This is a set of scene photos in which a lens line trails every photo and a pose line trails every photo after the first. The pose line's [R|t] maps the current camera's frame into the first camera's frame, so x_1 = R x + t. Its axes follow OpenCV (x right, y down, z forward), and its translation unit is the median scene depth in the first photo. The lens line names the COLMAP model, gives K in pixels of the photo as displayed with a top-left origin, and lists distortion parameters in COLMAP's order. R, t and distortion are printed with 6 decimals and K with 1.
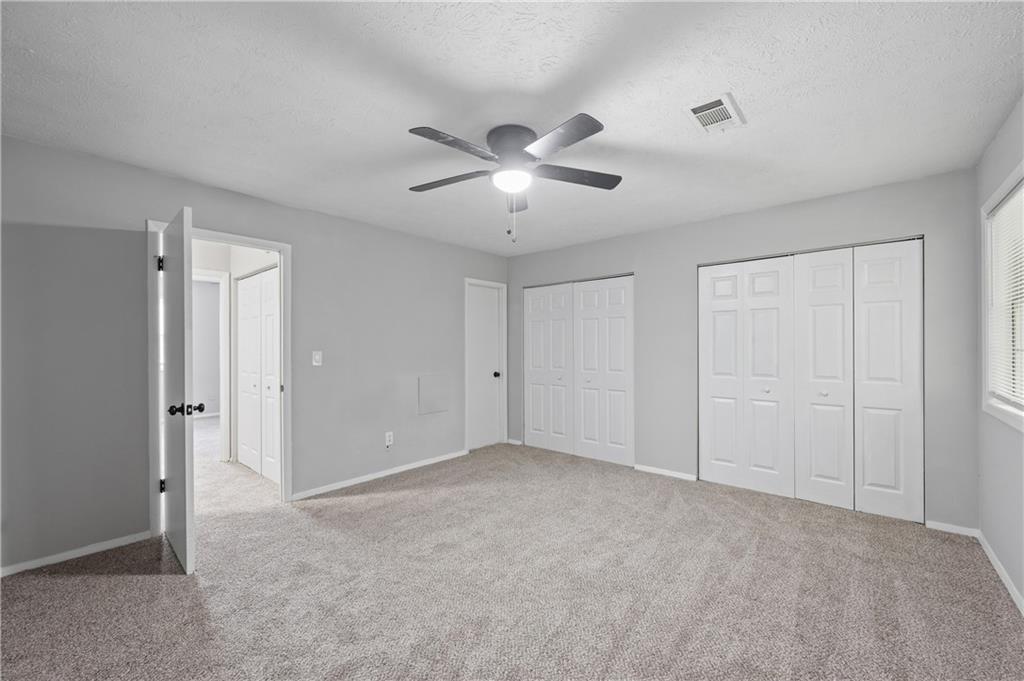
lens RADIAL K [[409.7, 0, 512.1], [0, 409.7, 343.9], [0, 0, 1]] dist [-0.000916, -0.000209]
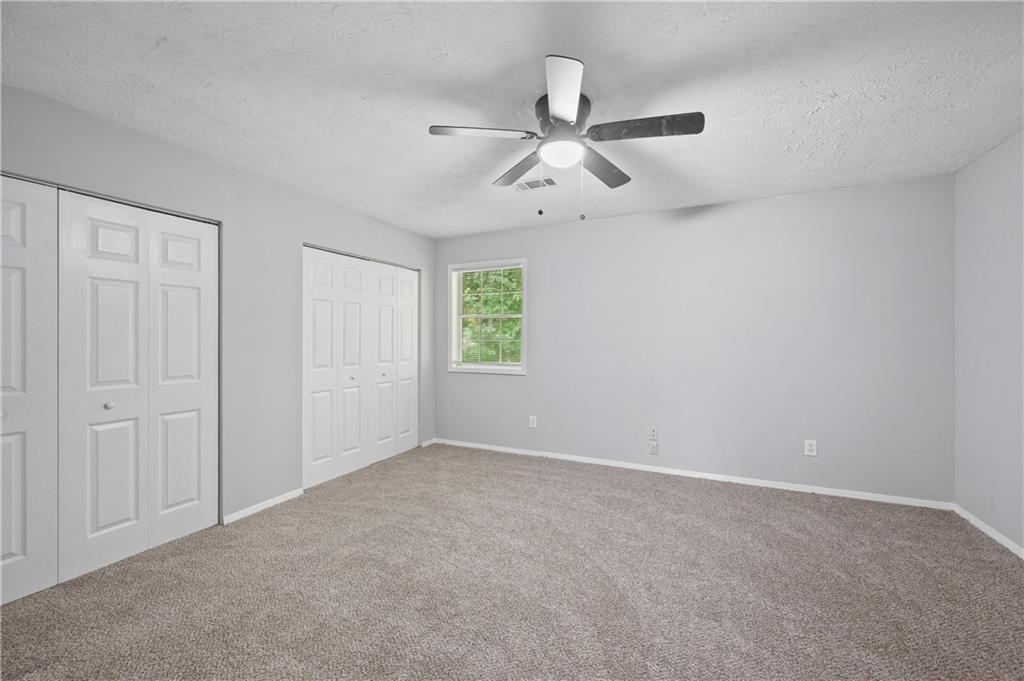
lens RADIAL K [[409.7, 0, 512.1], [0, 409.7, 343.9], [0, 0, 1]] dist [-0.000916, -0.000209]
pose [[-0.270209, -0.006868, 0.962777, -0.570123], [-0.002280, 0.999976, 0.006494, 0.016597], [-0.962799, -0.000440, -0.270219, 0.934182]]
